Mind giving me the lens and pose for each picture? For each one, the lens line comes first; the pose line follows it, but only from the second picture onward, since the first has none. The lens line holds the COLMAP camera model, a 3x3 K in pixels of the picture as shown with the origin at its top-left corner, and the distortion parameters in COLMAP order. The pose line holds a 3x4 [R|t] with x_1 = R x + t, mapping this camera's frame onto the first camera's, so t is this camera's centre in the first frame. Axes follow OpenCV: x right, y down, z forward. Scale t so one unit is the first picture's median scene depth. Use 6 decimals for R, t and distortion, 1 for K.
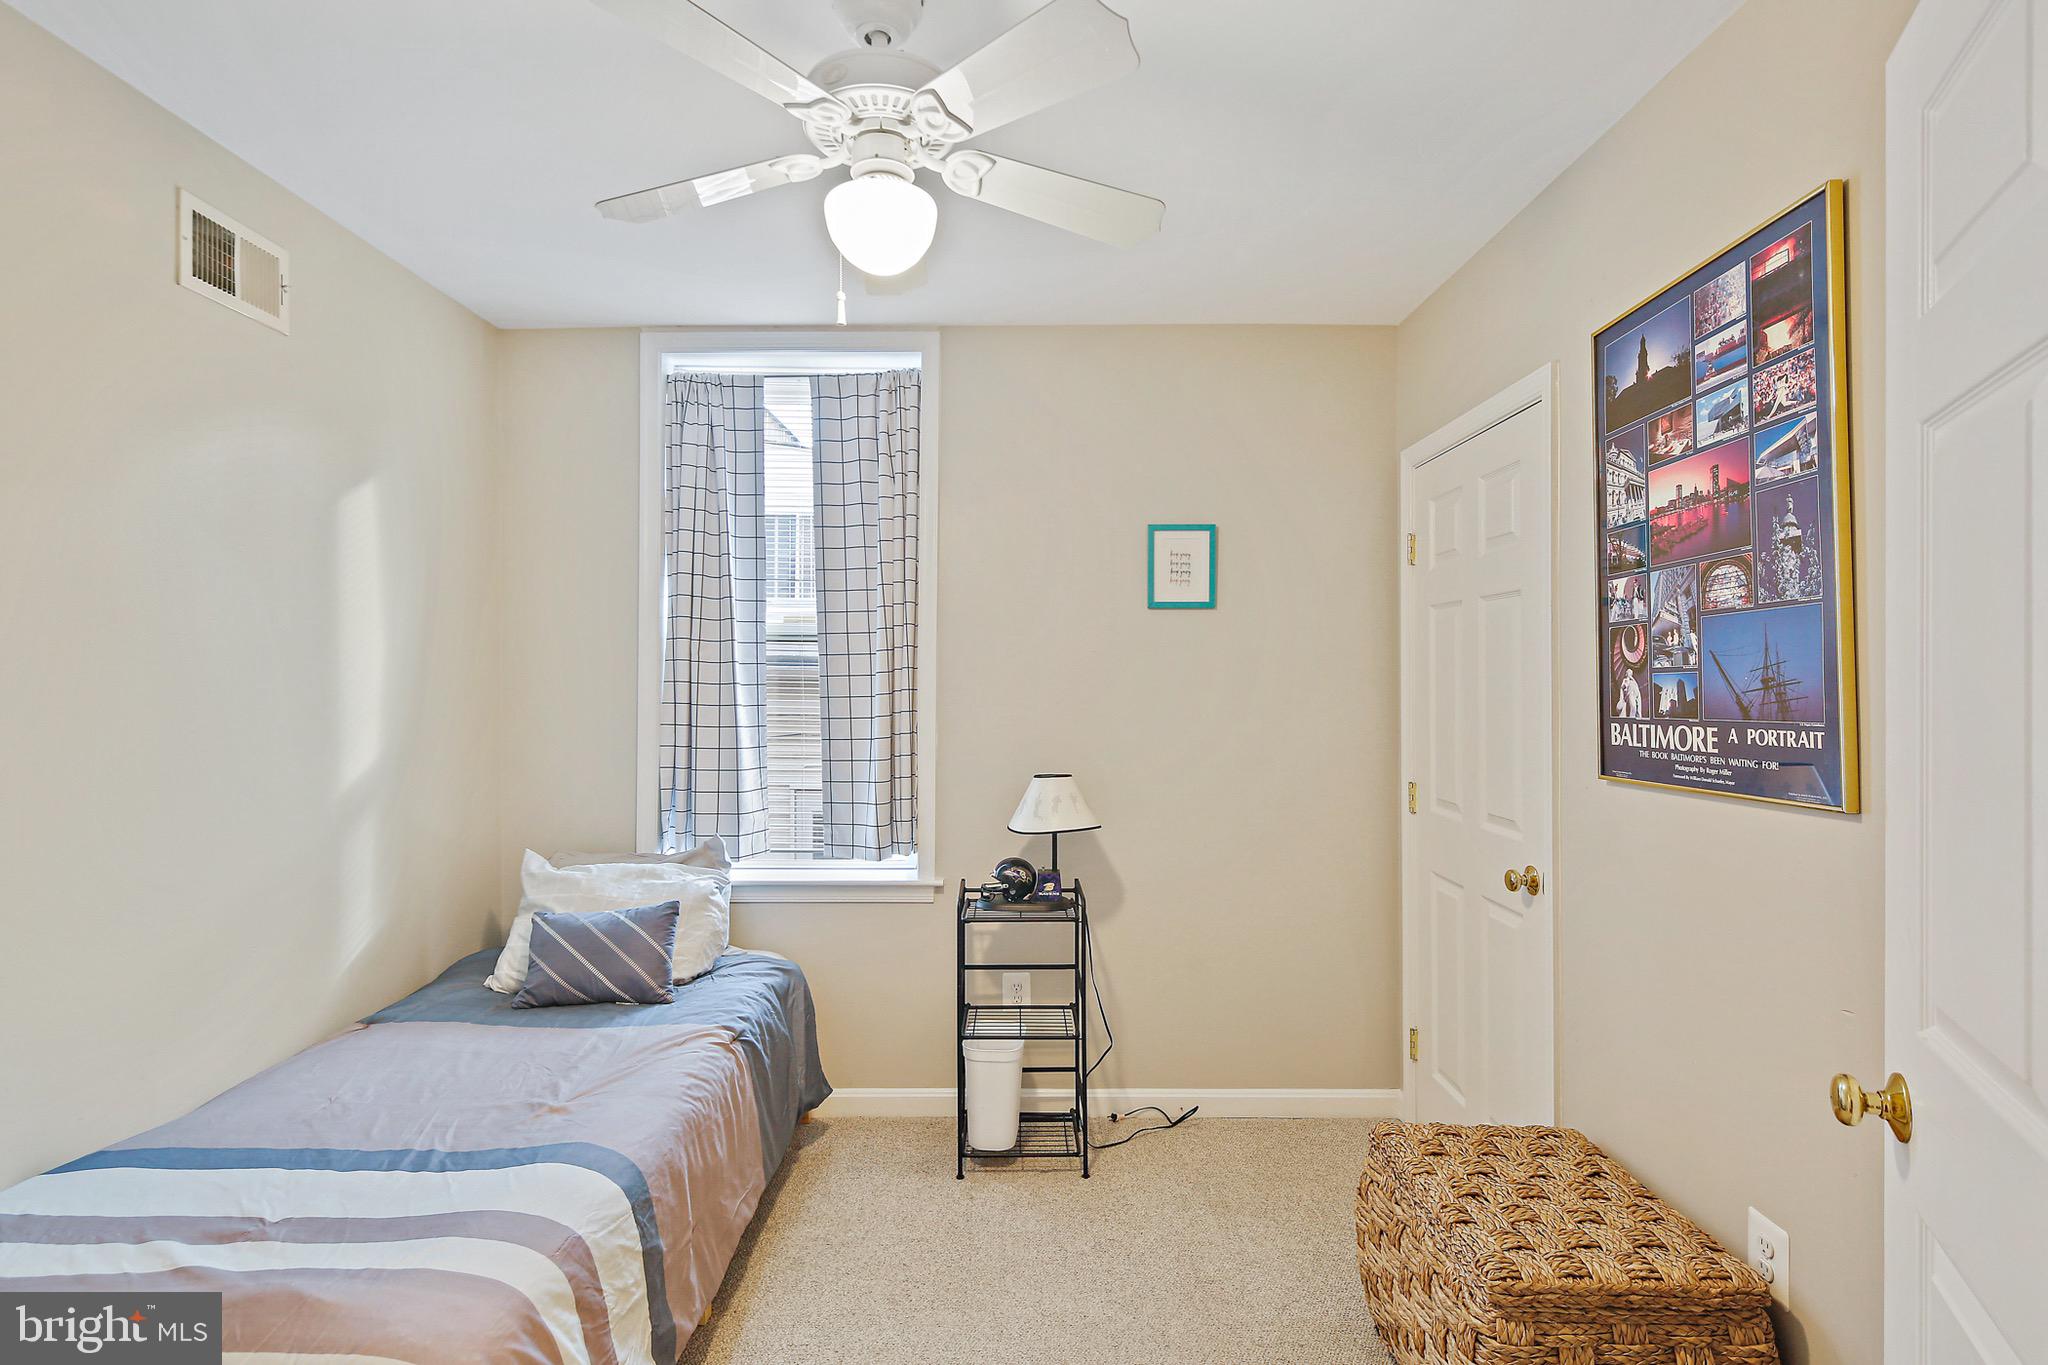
lens RADIAL K [[998.8, 0, 1053.0], [0, 998.8, 684.4], [0, 0, 1]] dist [0.010190, -0.008891]
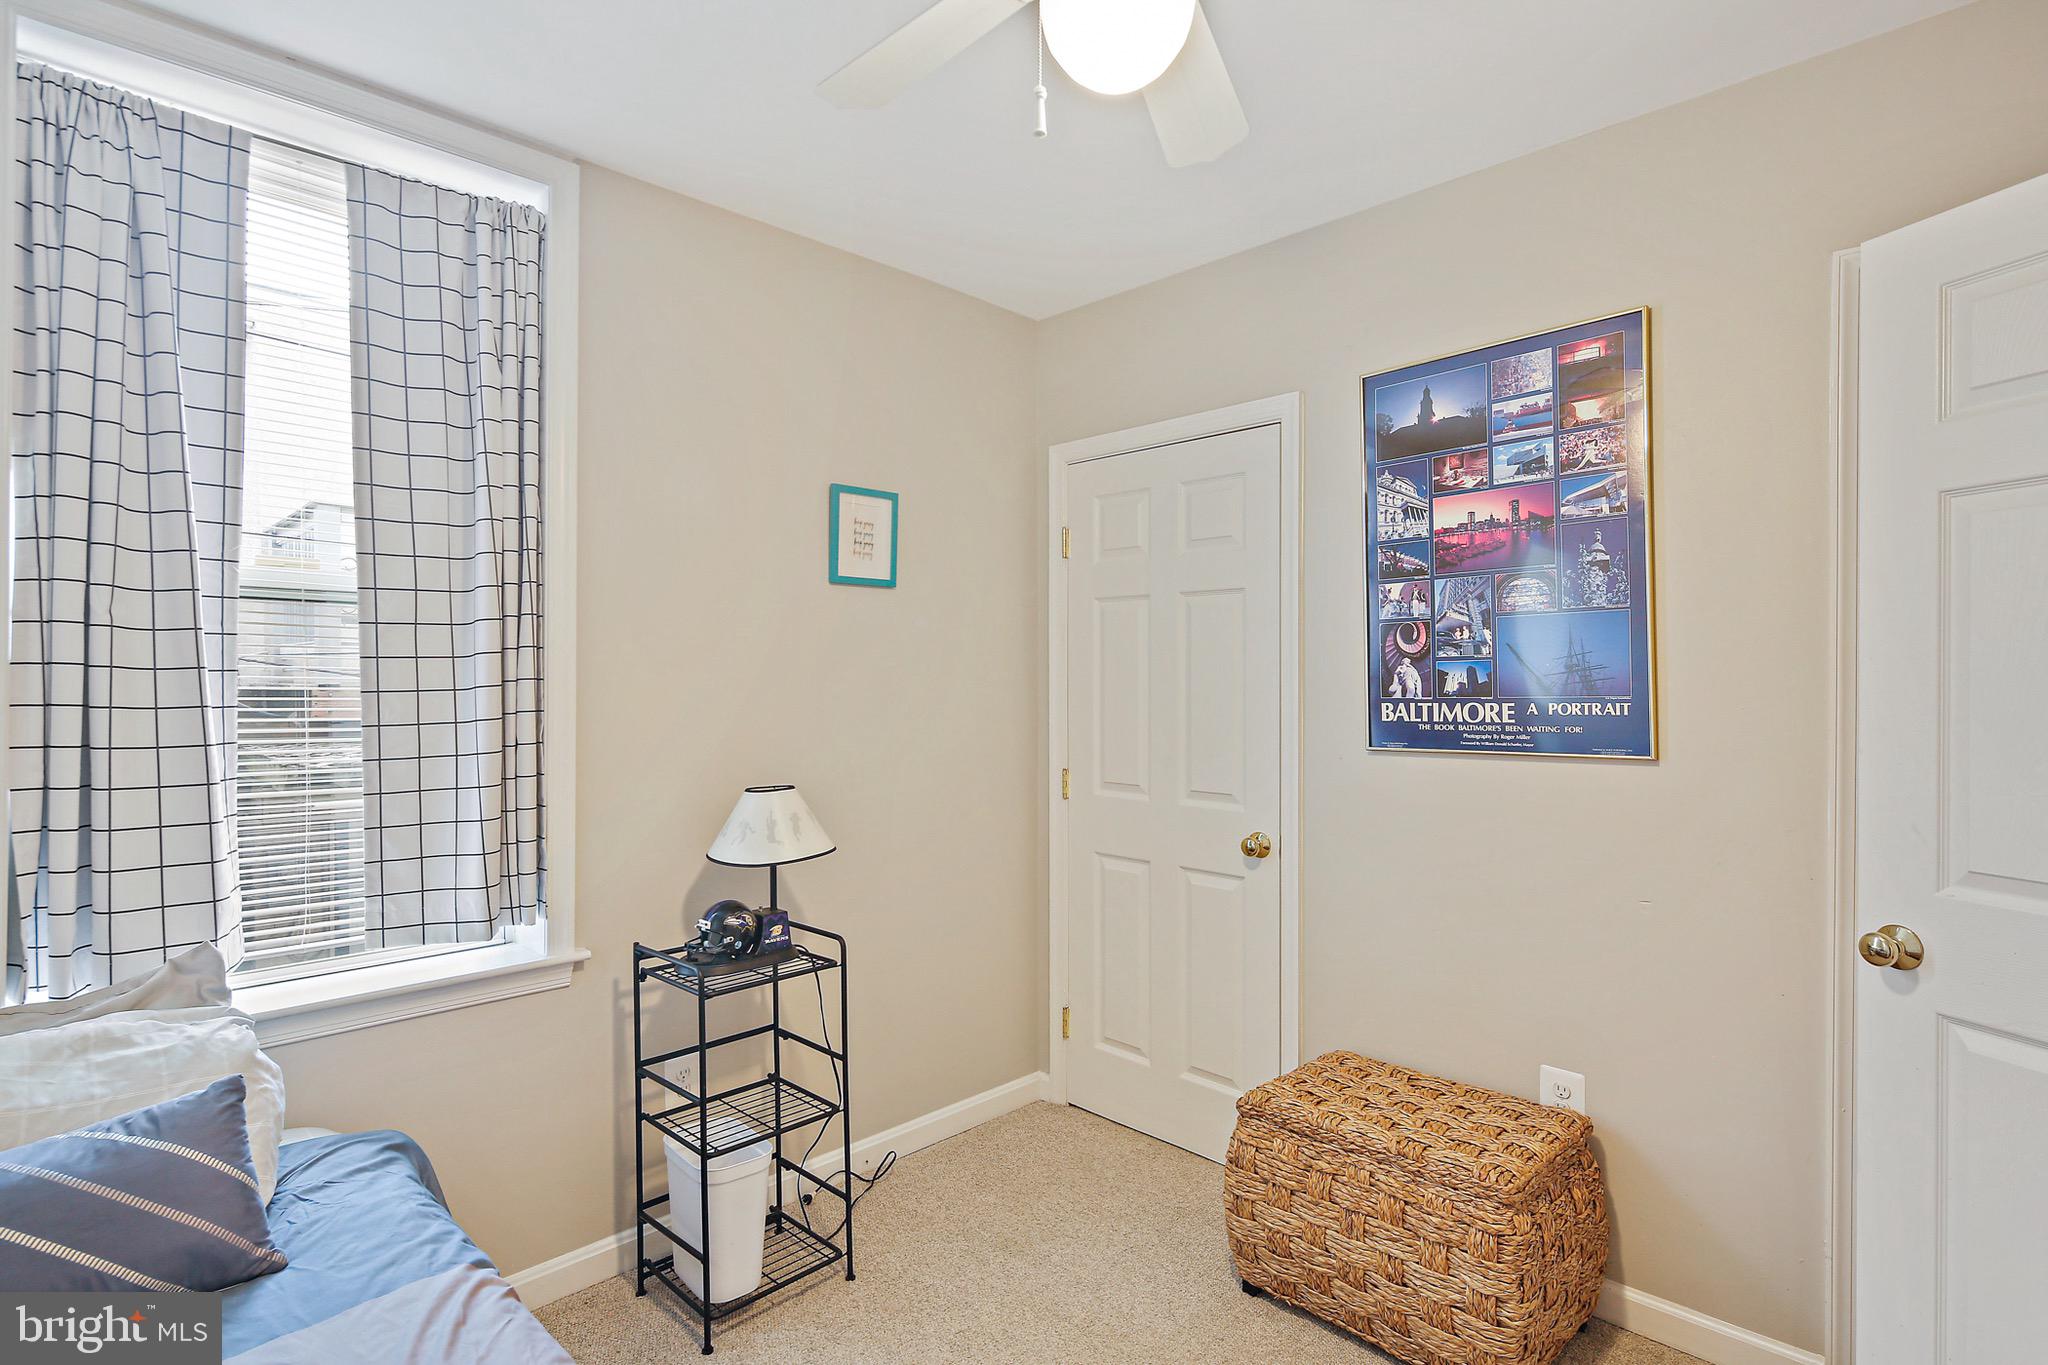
lens RADIAL K [[998.8, 0, 1026.1], [0, 998.8, 686.4], [0, 0, 1]] dist [0.010190, -0.008891]
pose [[0.717101, -0.005014, 0.696951, -0.588571], [0.002274, 0.999986, 0.004855, 0.011878], [-0.696966, -0.001896, 0.717102, 0.436692]]
